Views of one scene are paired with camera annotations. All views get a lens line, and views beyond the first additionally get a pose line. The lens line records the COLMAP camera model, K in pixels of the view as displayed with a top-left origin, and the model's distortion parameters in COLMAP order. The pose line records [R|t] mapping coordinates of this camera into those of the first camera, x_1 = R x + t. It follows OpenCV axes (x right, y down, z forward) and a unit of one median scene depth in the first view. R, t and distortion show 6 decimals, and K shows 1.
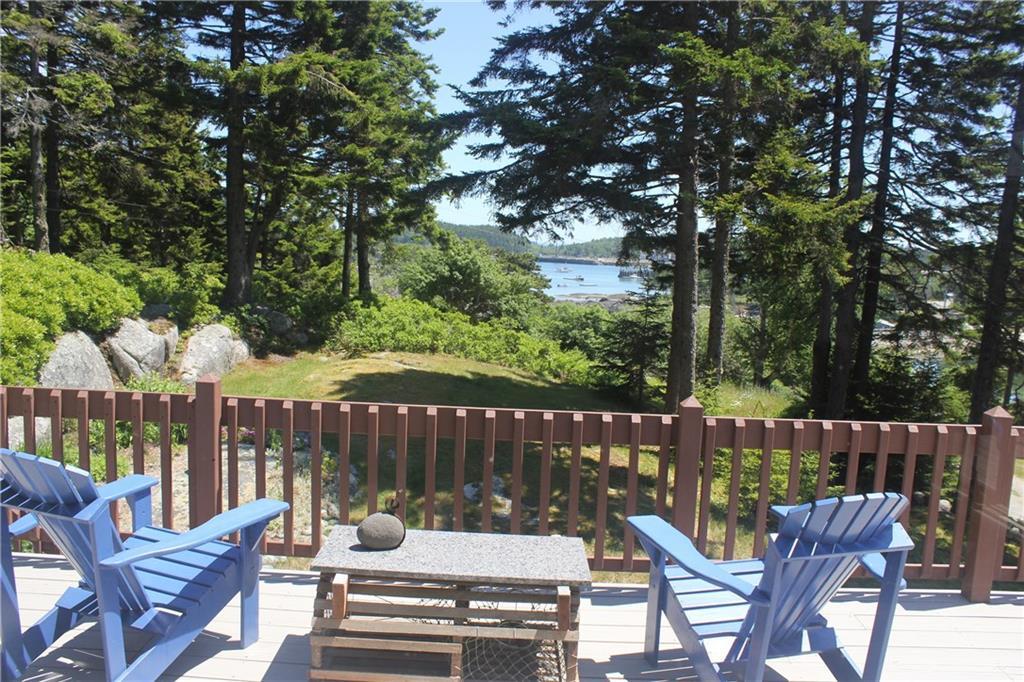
lens RADIAL K [[863.4, 0, 512.0], [0, 863.4, 341.0], [0, 0, 1]] dist [-0.105779, 0.007327]
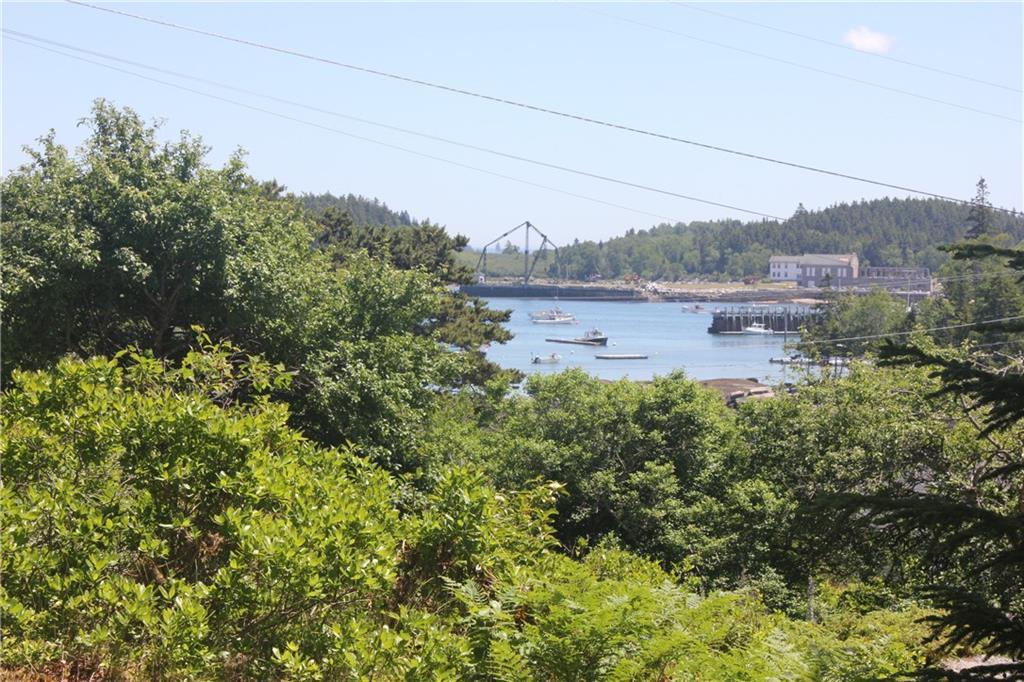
lens RADIAL K [[2505.5, 0, 512.0], [0, 2505.5, 341.0], [0, 0, 1]] dist [0.287594, -0.199909]
pose [[0.998716, -0.023874, 0.044671, 0.013135], [0.027126, 0.996913, -0.073674, 0.003448], [-0.042774, 0.074792, 0.996281, 0.253931]]
